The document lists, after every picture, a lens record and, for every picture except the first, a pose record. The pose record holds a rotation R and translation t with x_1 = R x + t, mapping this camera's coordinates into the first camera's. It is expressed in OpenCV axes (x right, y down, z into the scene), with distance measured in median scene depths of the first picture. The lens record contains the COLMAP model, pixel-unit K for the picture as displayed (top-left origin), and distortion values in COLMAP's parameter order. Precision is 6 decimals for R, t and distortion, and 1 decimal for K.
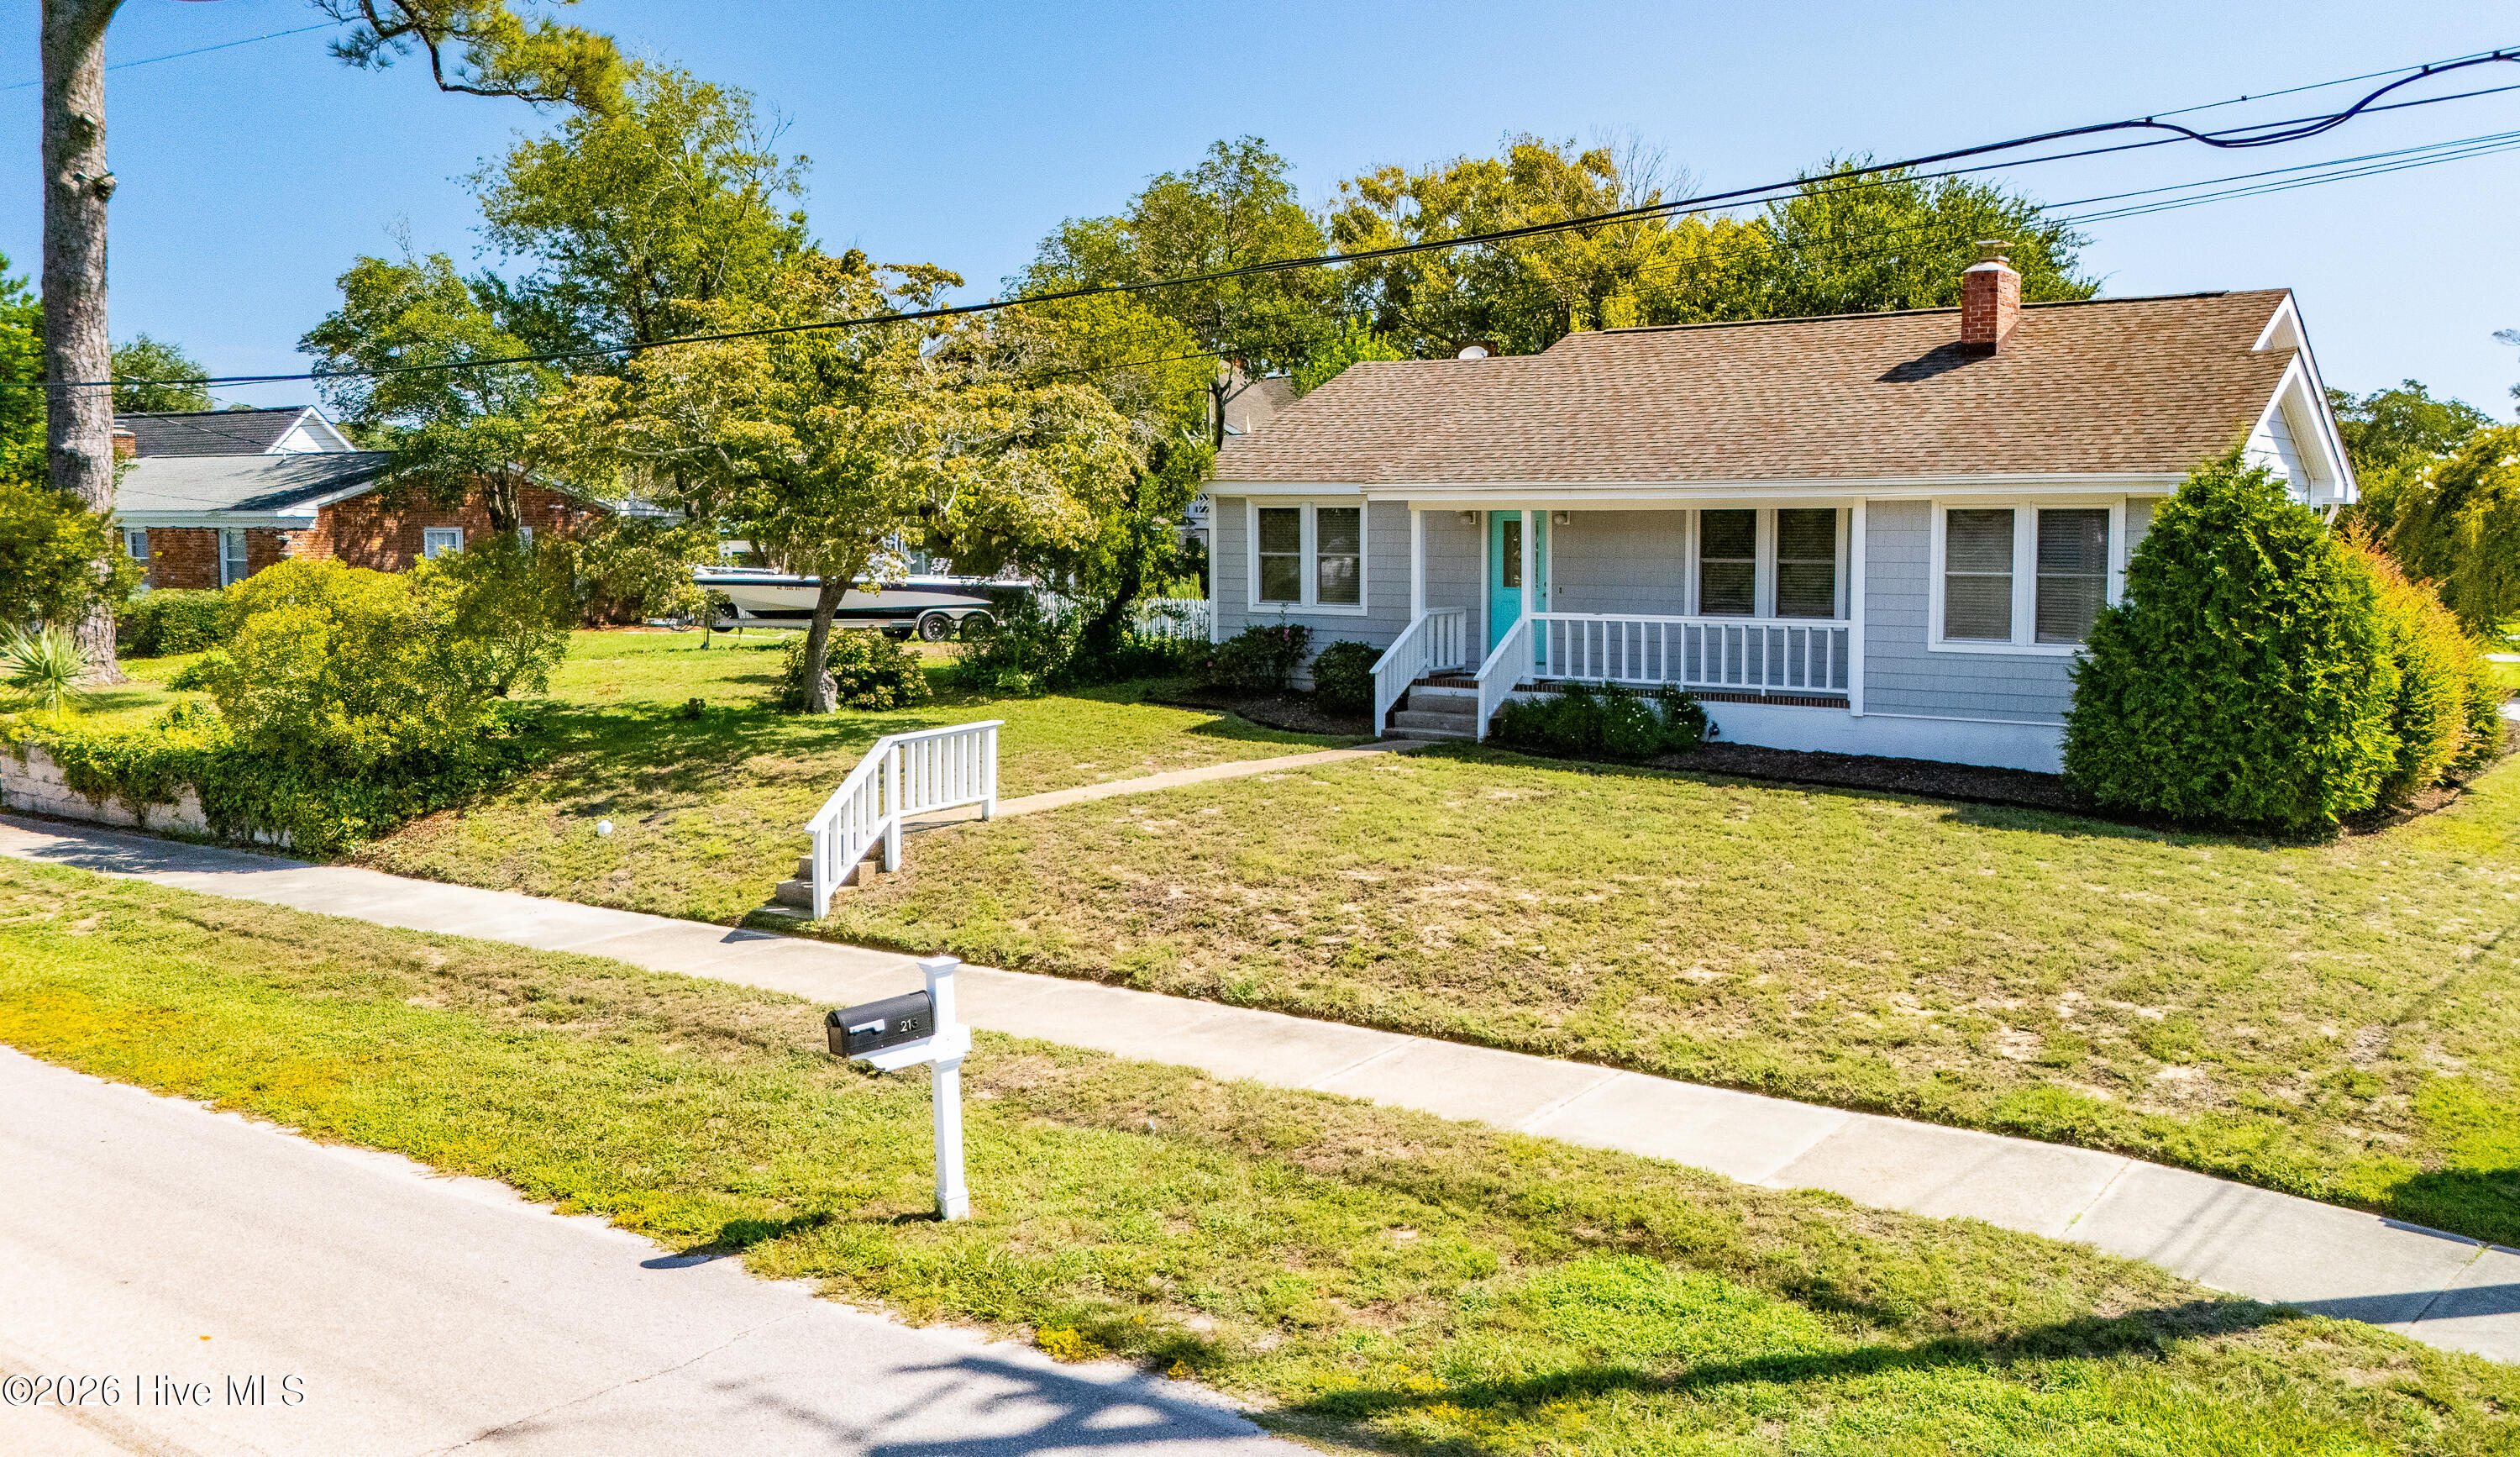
lens RADIAL K [[2055.6, 0, 1388.5], [0, 2055.6, 683.7], [0, 0, 1]] dist [0.044764, -0.005169]
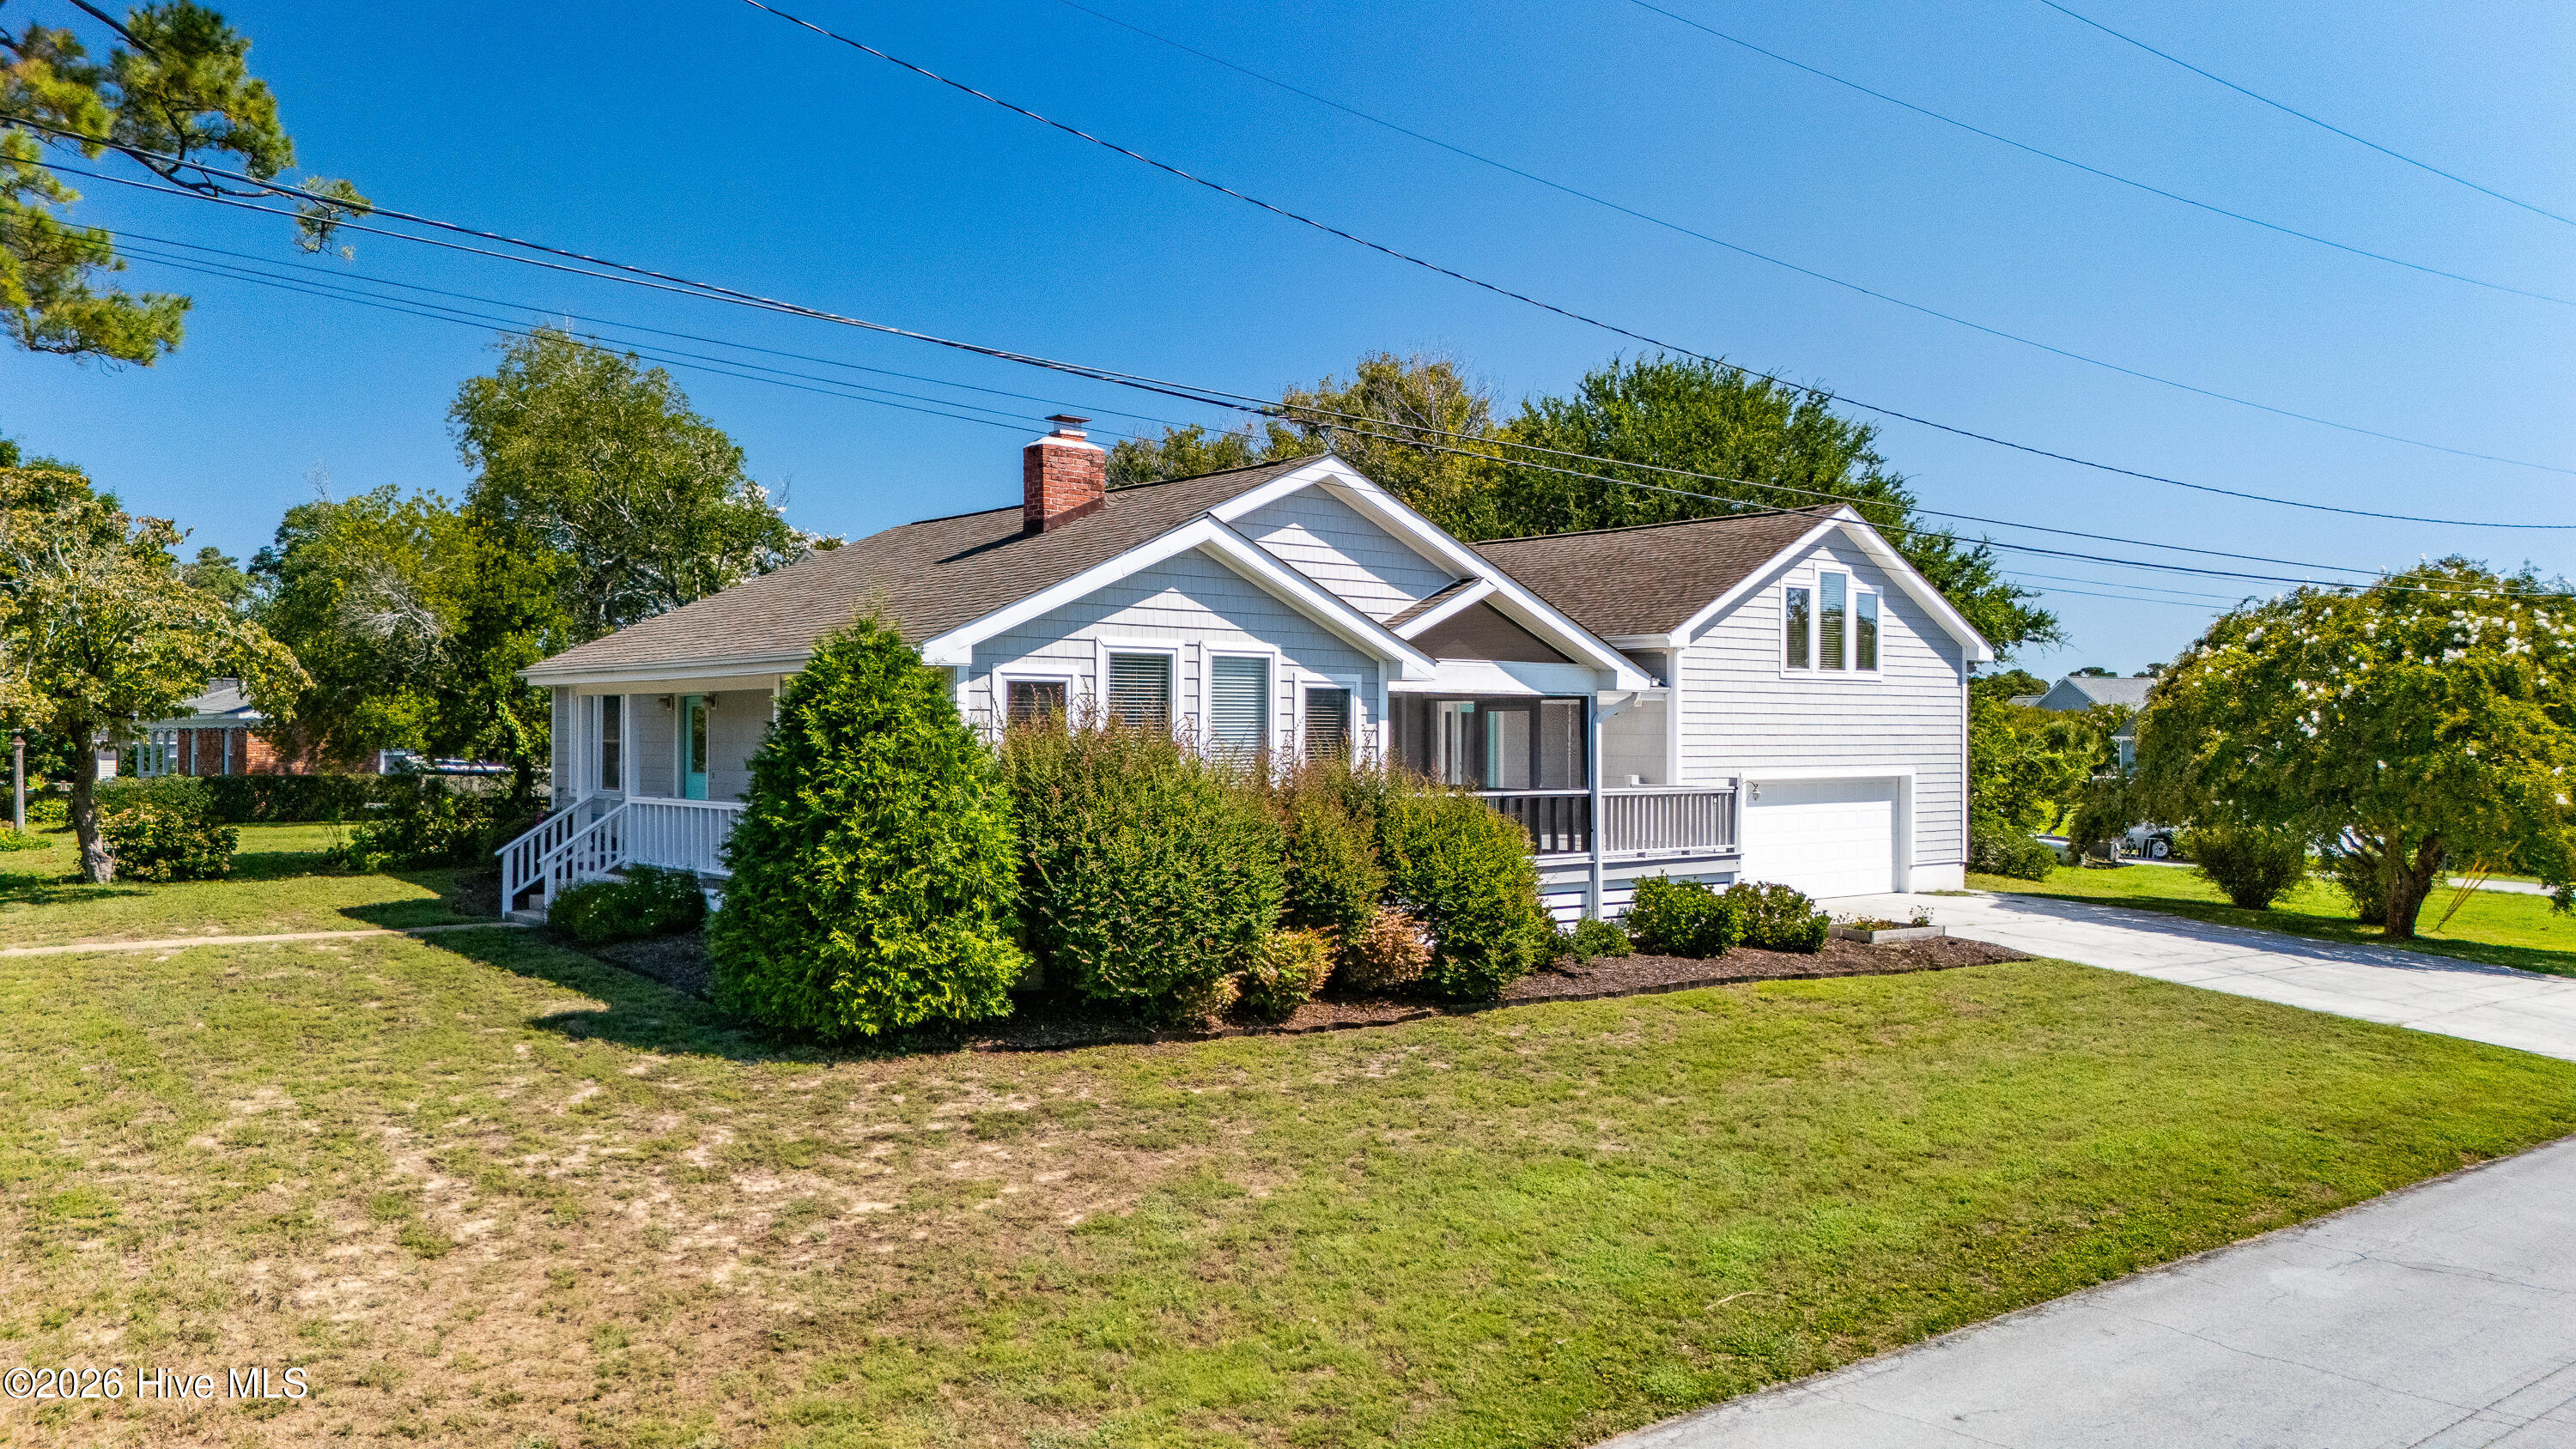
lens RADIAL K [[1891.5, 0, 1286.9], [0, 1891.5, 724.5], [0, 0, 1]] dist [0.076259, -0.072413]
pose [[0.959824, 0.001011, -0.280600, 0.657941], [-0.025028, 0.996316, -0.082022, -0.001743], [0.279483, 0.085750, 0.956314, 0.205826]]
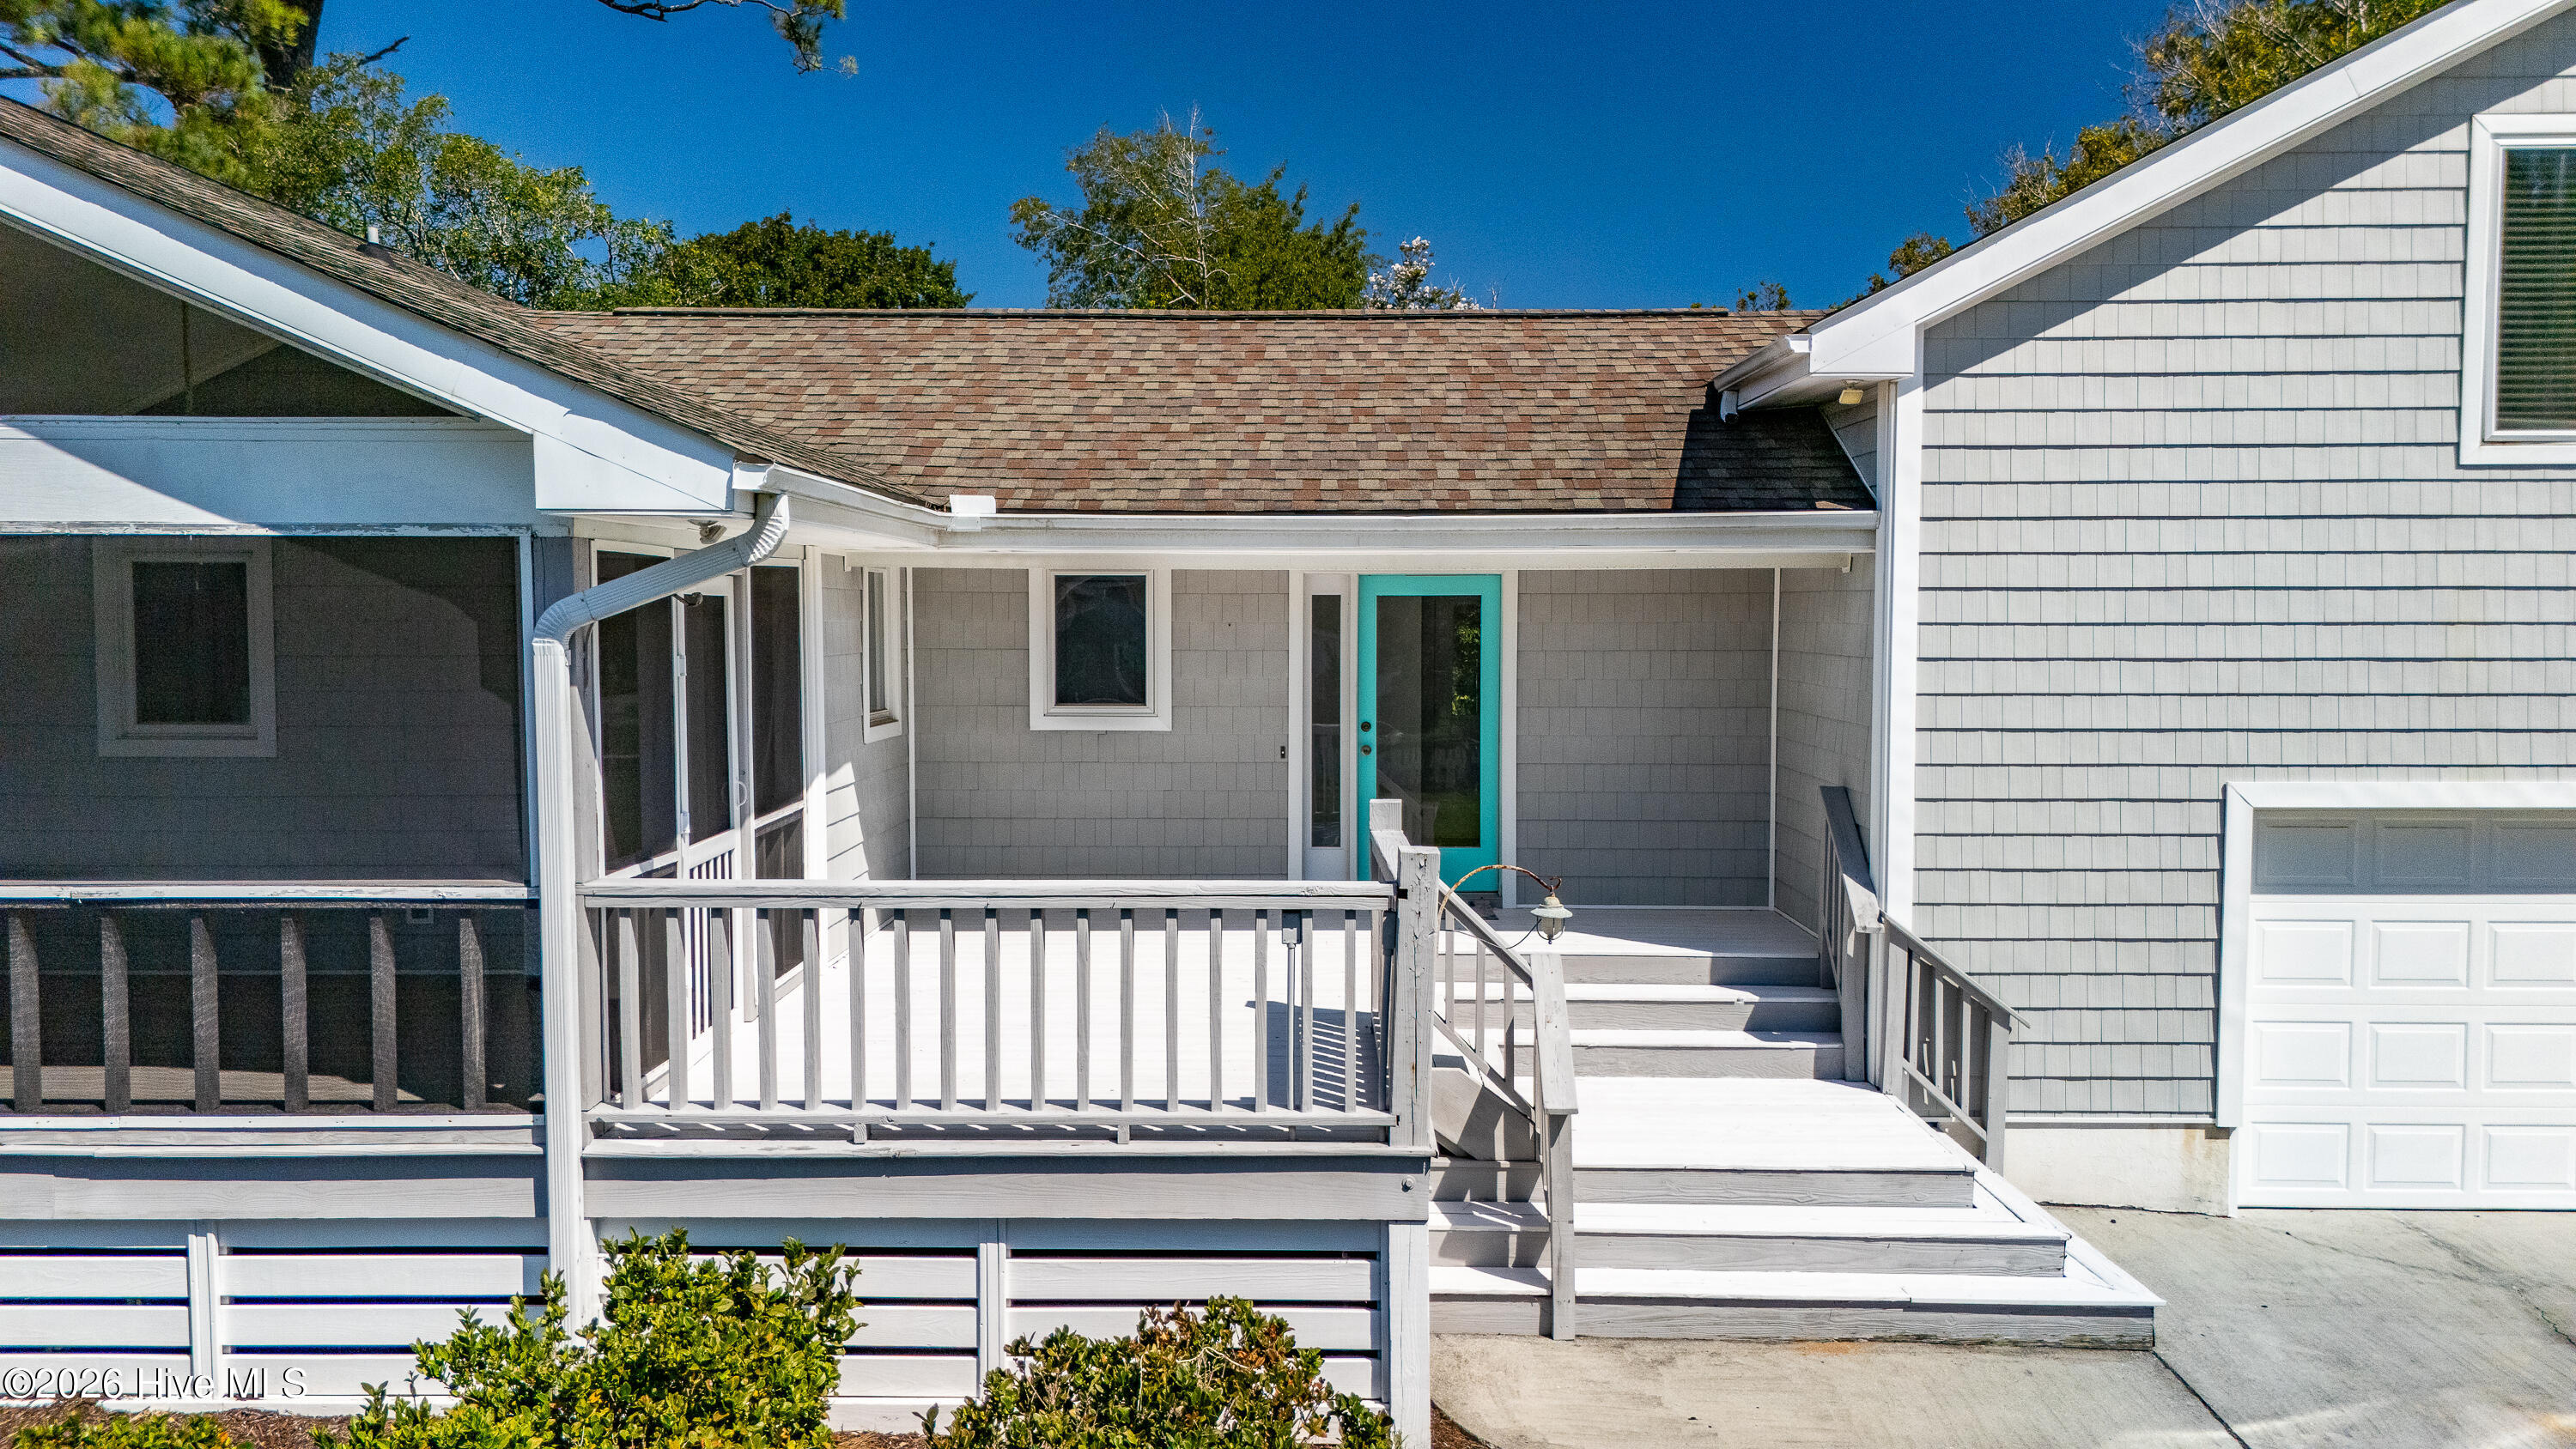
lens RADIAL K [[1904.8, 0, 1290.7], [0, 1904.8, 721.6], [0, 0, 1]] dist [0.054199, -0.040171]
pose [[0.547807, 0.046976, -0.835285, 0.815385], [-0.067676, 0.997639, 0.011723, -0.085437], [0.833863, 0.050107, 0.549692, 1.131245]]
